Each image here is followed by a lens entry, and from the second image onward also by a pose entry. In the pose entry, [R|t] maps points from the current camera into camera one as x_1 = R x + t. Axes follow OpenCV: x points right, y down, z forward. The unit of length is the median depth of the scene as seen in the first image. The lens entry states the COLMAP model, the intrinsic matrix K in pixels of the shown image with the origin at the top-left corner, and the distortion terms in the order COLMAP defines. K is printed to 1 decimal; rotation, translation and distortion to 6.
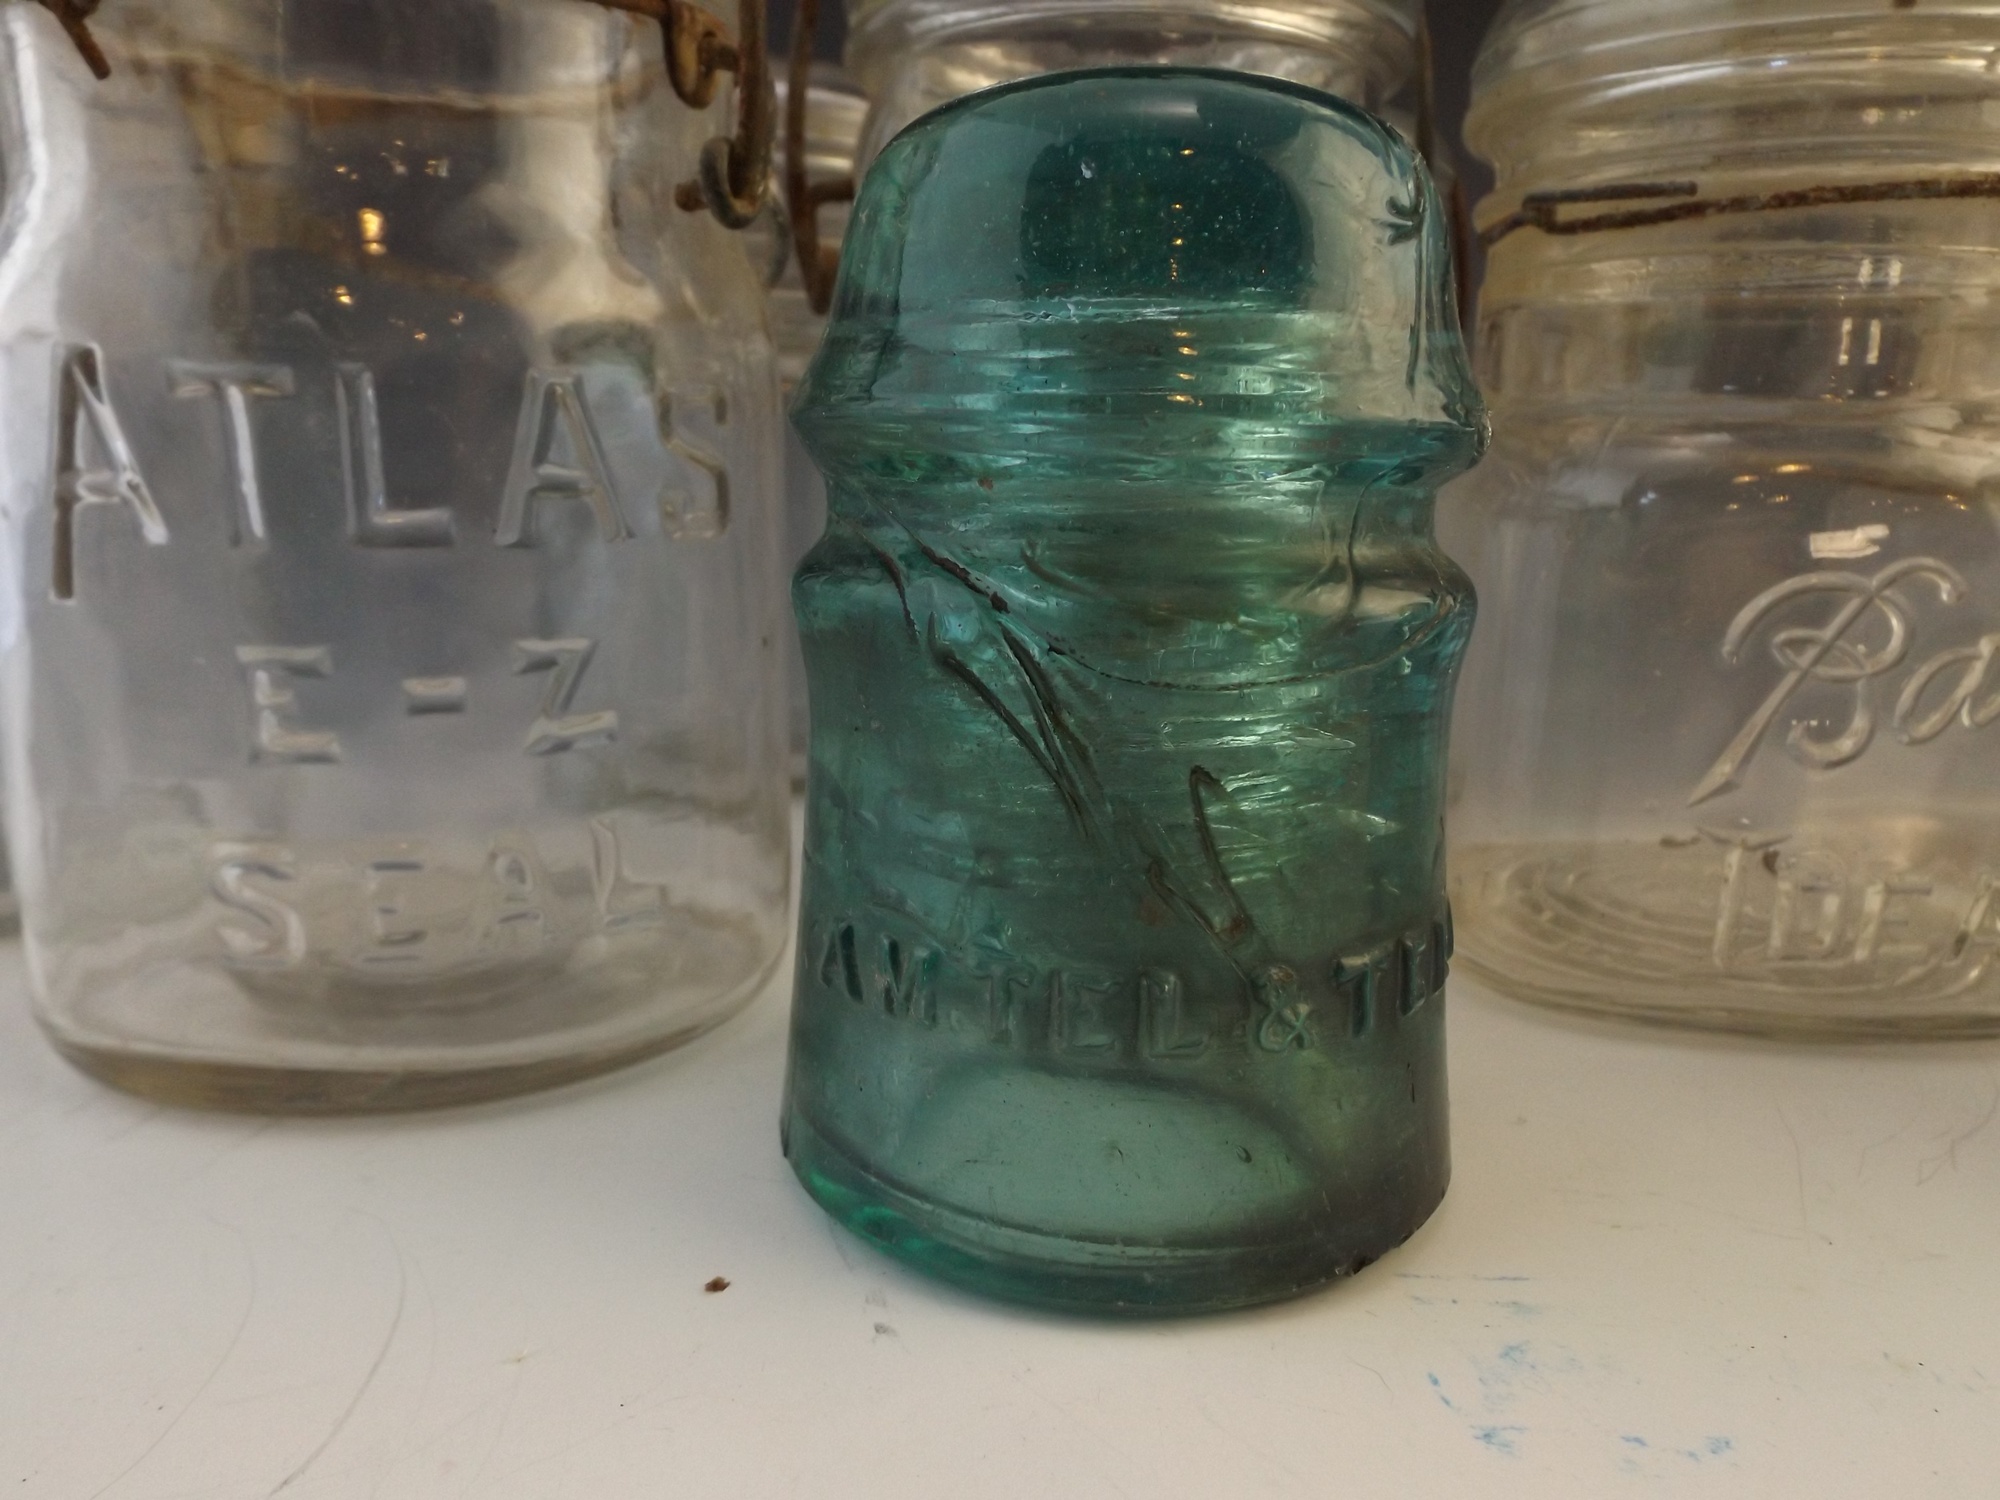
lens RADIAL K [[1374.5, 0, 1000.0], [0, 1374.5, 750.0], [0, 0, 1]] dist [-0.013372, -0.005857]
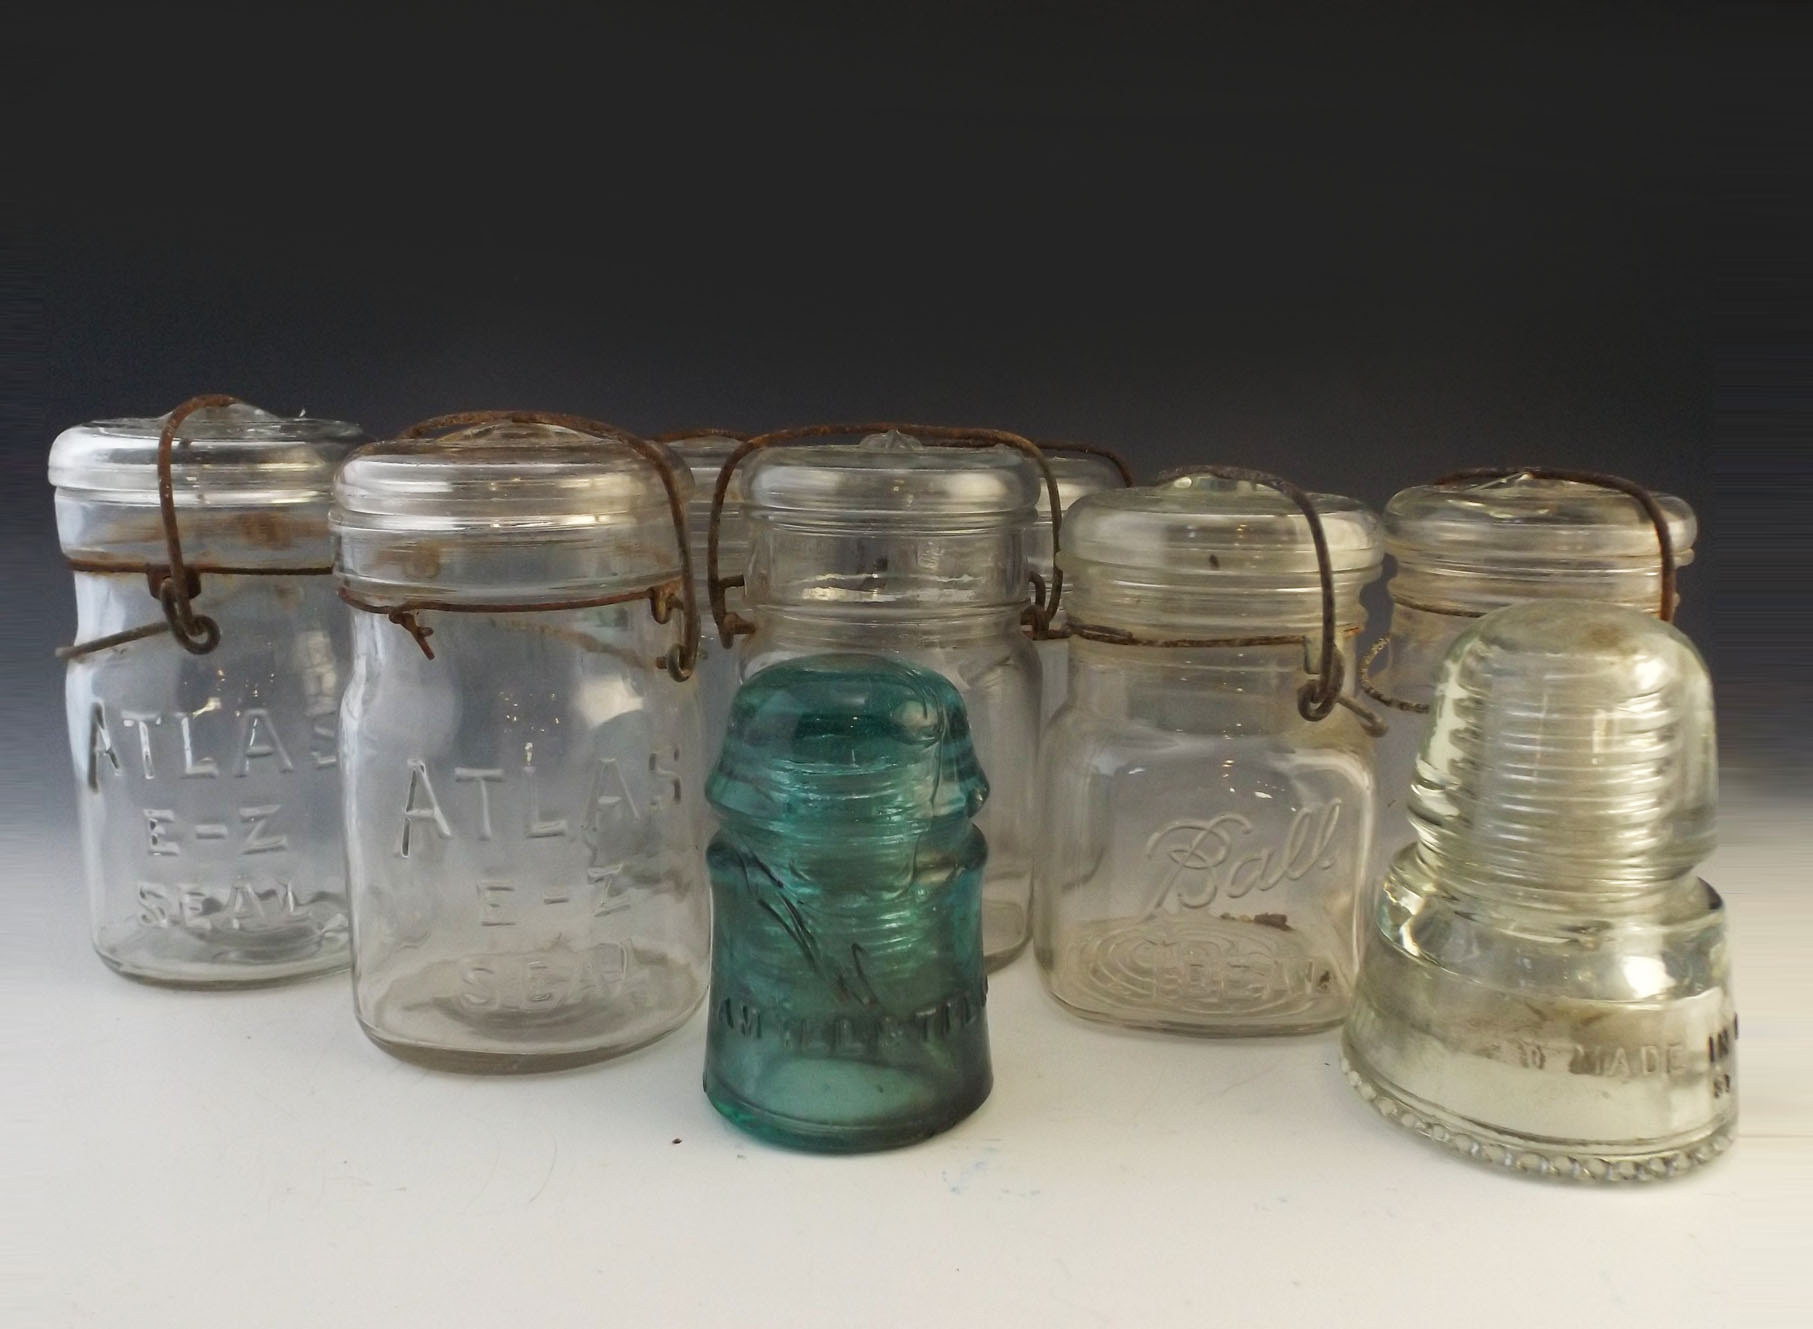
lens RADIAL K [[1364.0, 0, 906.5], [0, 1364.0, 664.5], [0, 0, 1]] dist [0.000272, 0.000014]
pose [[0.999620, -0.008916, -0.026077, 0.271702], [0.008076, 0.999450, -0.032159, -0.379304], [0.026349, 0.031936, 0.999143, -1.431902]]
